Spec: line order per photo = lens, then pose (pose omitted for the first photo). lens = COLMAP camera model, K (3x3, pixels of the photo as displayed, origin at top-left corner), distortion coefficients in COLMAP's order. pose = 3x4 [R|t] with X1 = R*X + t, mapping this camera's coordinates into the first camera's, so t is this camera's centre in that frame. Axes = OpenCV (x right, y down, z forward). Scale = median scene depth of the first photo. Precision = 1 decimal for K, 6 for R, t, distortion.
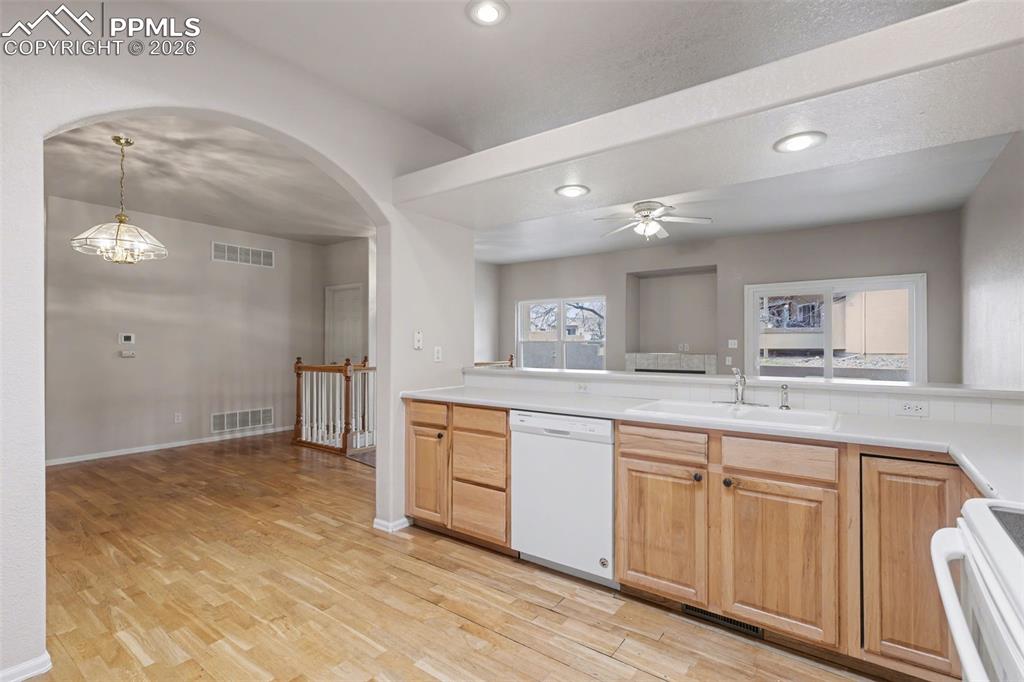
lens RADIAL K [[479.8, 0, 512.6], [0, 479.8, 341.2], [0, 0, 1]] dist [-0.004498, 0.000741]
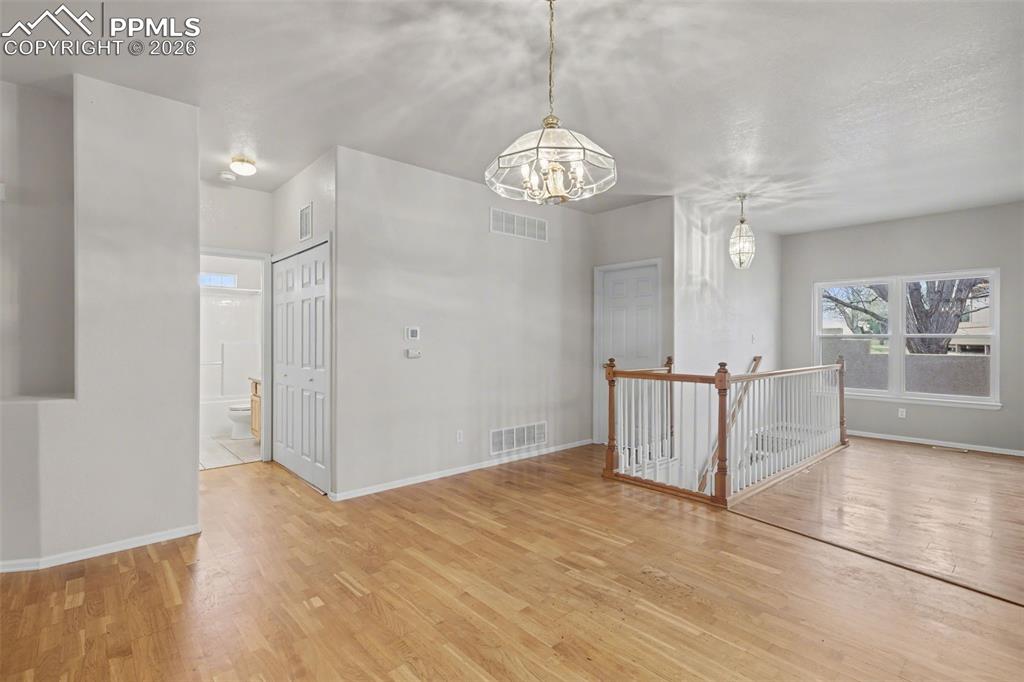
lens RADIAL K [[479.8, 0, 508.1], [0, 479.8, 339.2], [0, 0, 1]] dist [-0.004498, 0.000741]
pose [[0.976680, -0.000877, -0.214699, -0.490959], [0.002470, 0.999971, 0.007150, -0.001835], [0.214687, -0.007513, 0.976654, 0.280803]]
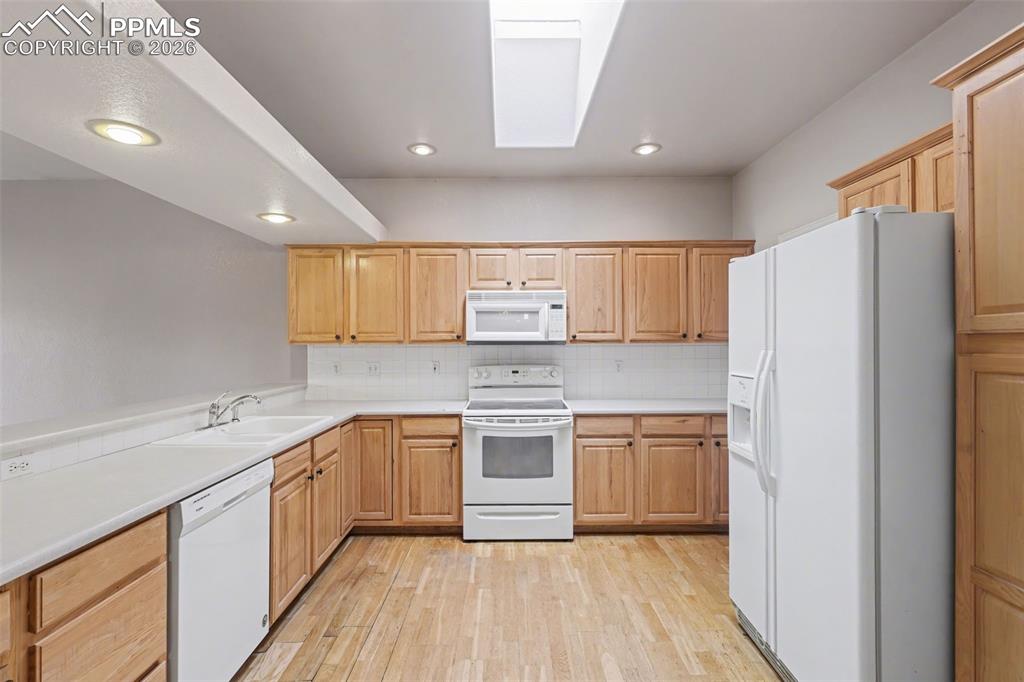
lens RADIAL K [[479.8, 0, 502.4], [0, 479.8, 342.7], [0, 0, 1]] dist [-0.004498, 0.000741]
pose [[-0.600529, 0.001502, 0.799601, -0.341481], [-0.003404, 0.999984, -0.004434, -0.022313], [-0.799595, -0.005384, -0.600515, 0.514673]]
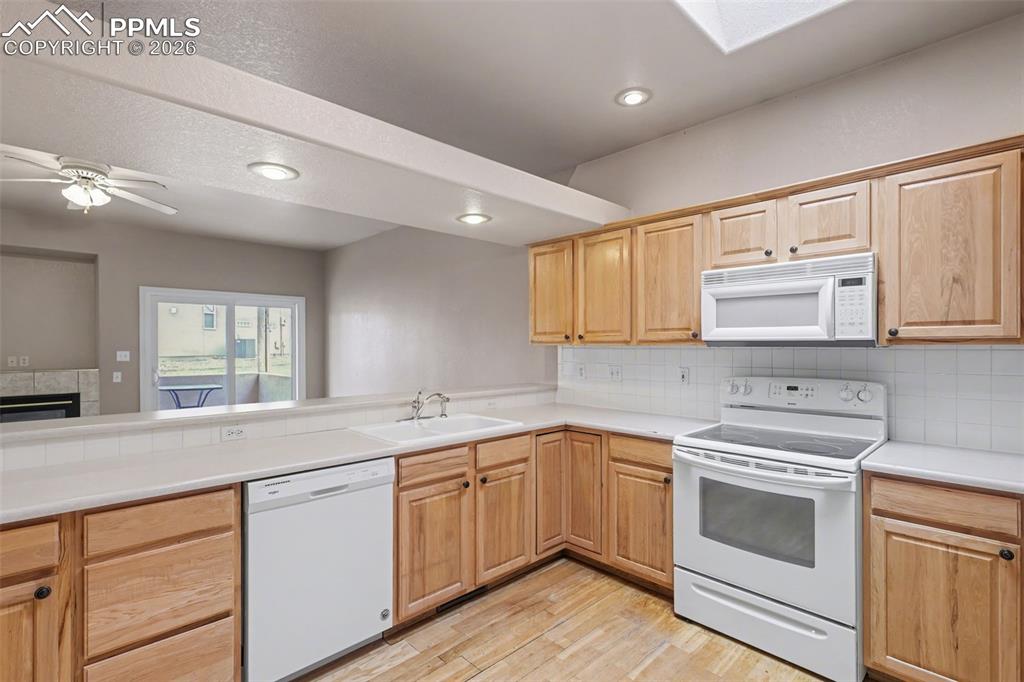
lens RADIAL K [[479.8, 0, 511.0], [0, 479.8, 348.3], [0, 0, 1]] dist [-0.004498, 0.000741]
pose [[0.172200, -0.008734, 0.985023, -0.287449], [-0.005259, 0.999938, 0.009785, -0.023795], [-0.985048, -0.006865, 0.172144, 0.264431]]
